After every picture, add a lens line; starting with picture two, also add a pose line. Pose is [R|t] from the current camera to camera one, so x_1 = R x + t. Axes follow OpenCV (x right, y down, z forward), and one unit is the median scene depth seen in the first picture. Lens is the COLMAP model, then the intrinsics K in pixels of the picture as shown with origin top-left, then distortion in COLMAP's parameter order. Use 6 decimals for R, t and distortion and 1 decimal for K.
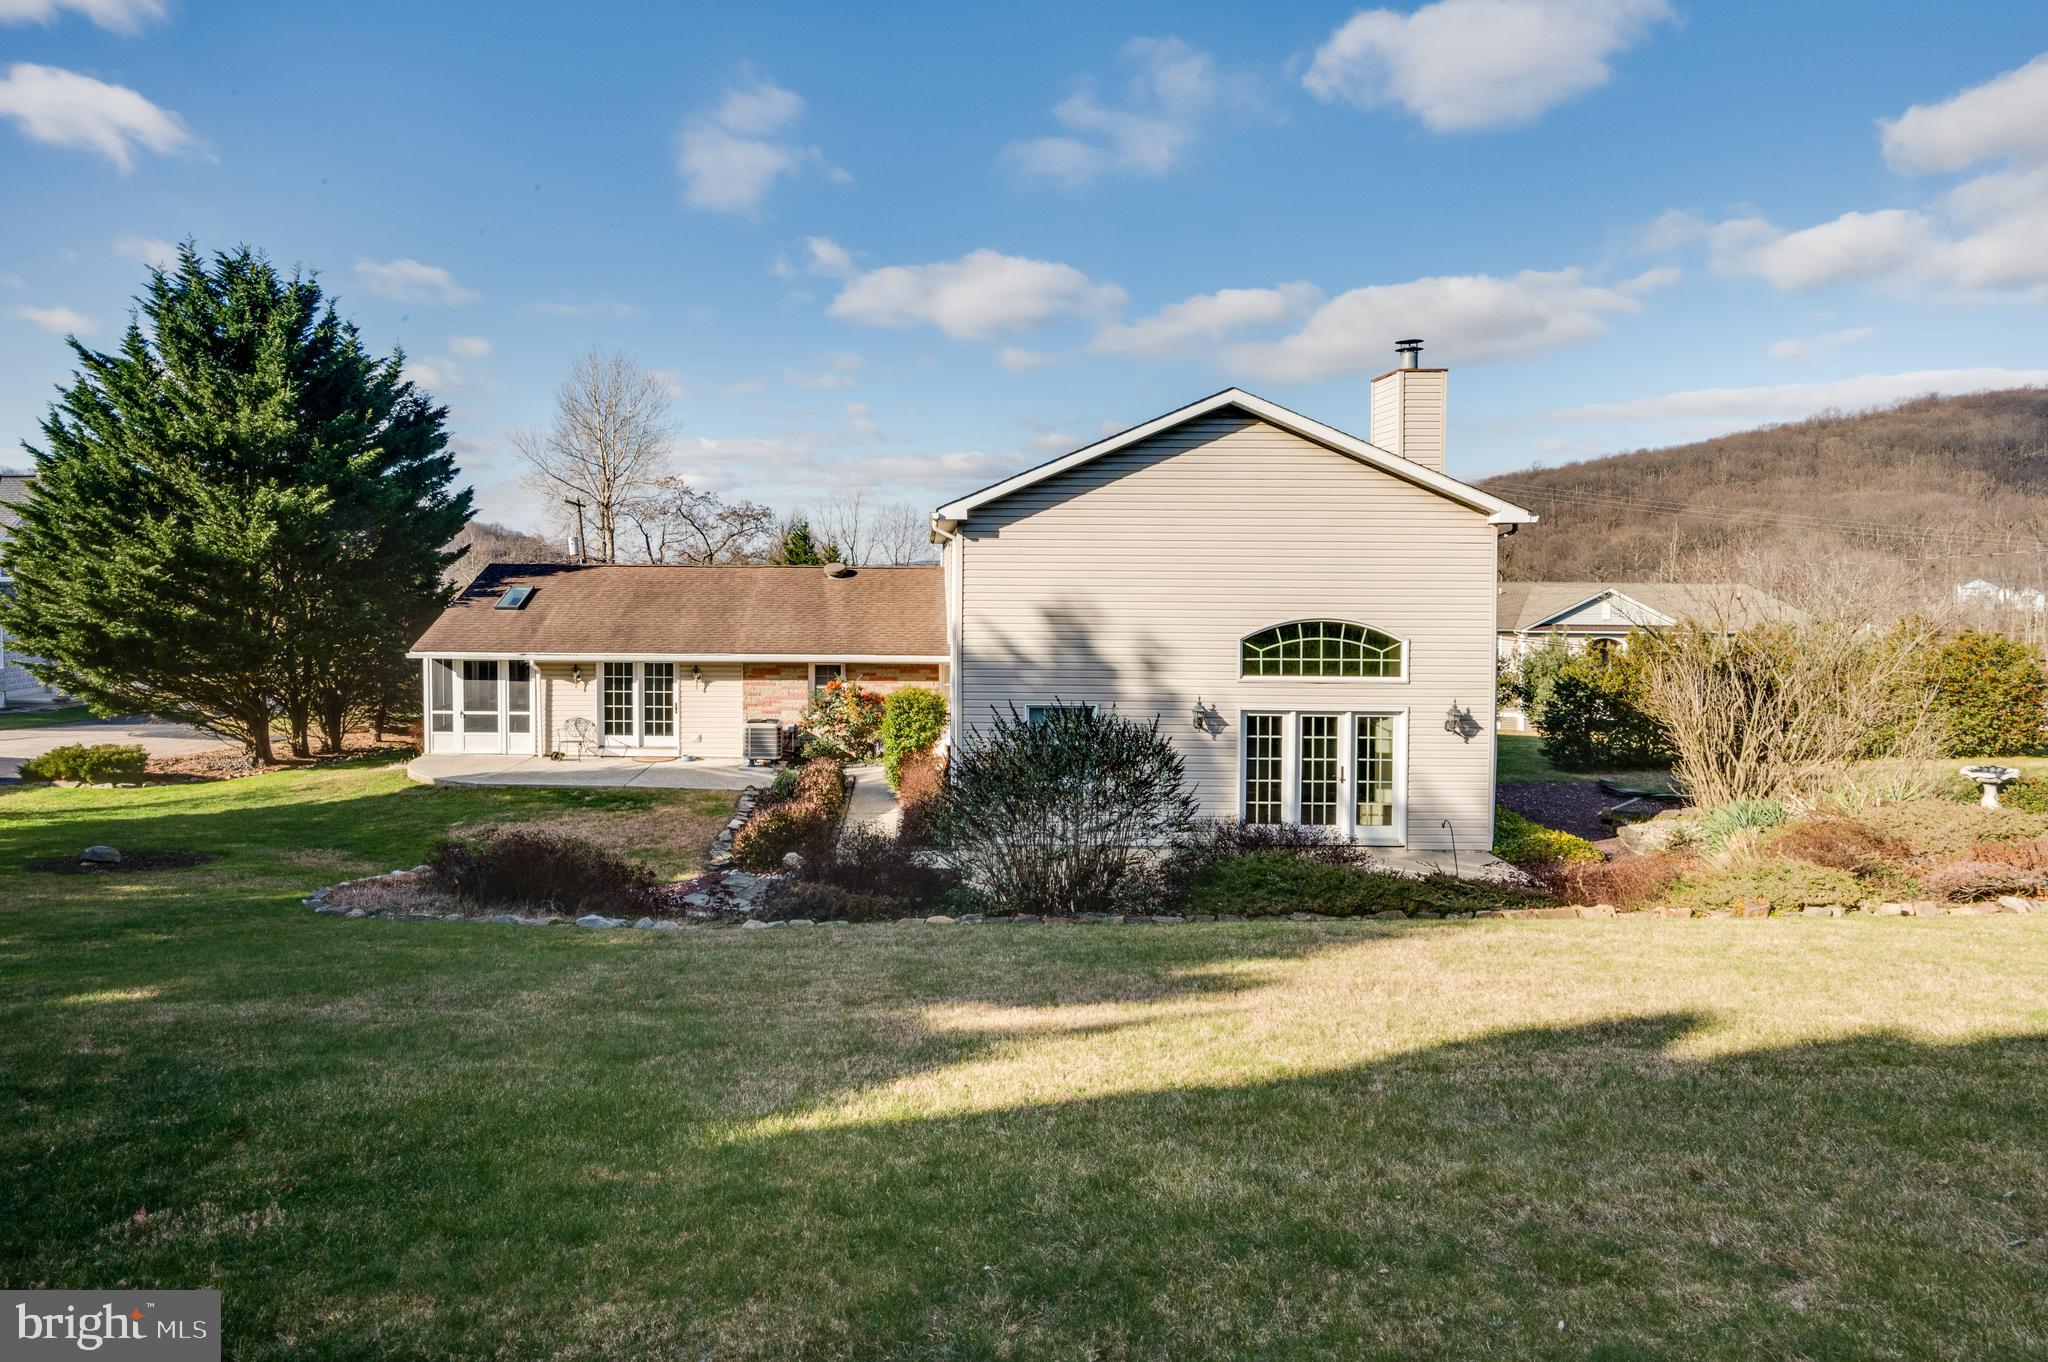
lens RADIAL K [[1120.1, 0, 856.9], [0, 1120.1, 610.8], [0, 0, 1]] dist [0.001904, 0.000296]
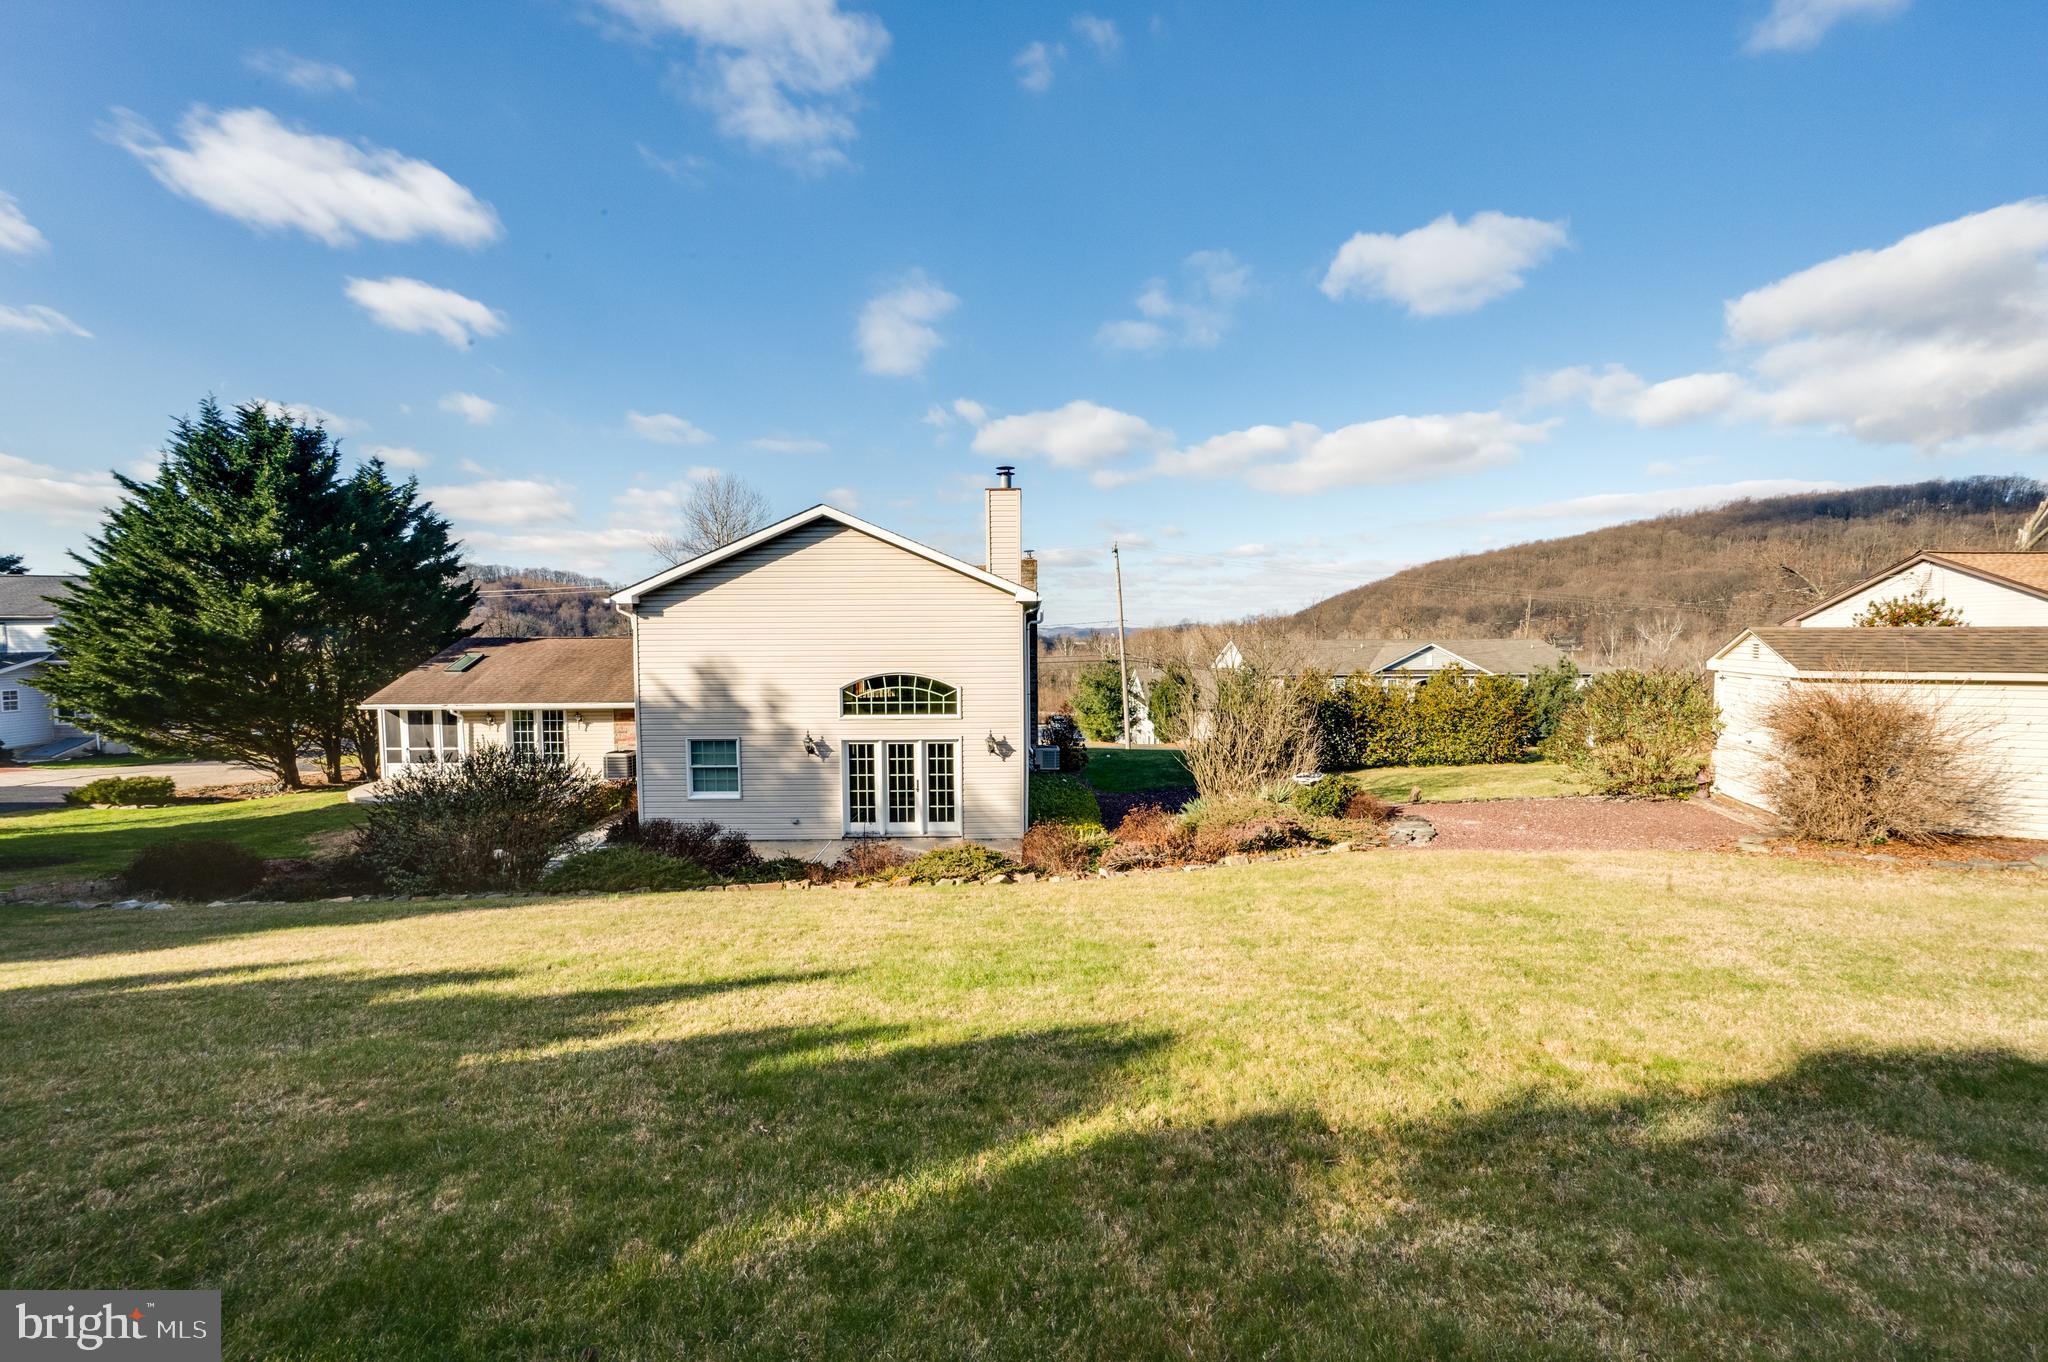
lens RADIAL K [[815.9, 0, 1004.1], [0, 815.9, 684.0], [0, 0, 1]] dist [0.000426, -0.000751]
pose [[0.999589, -0.014448, 0.024759, 0.344404], [0.013849, 0.999611, 0.024197, -0.000894], [-0.025099, -0.023844, 0.999401, 0.000283]]
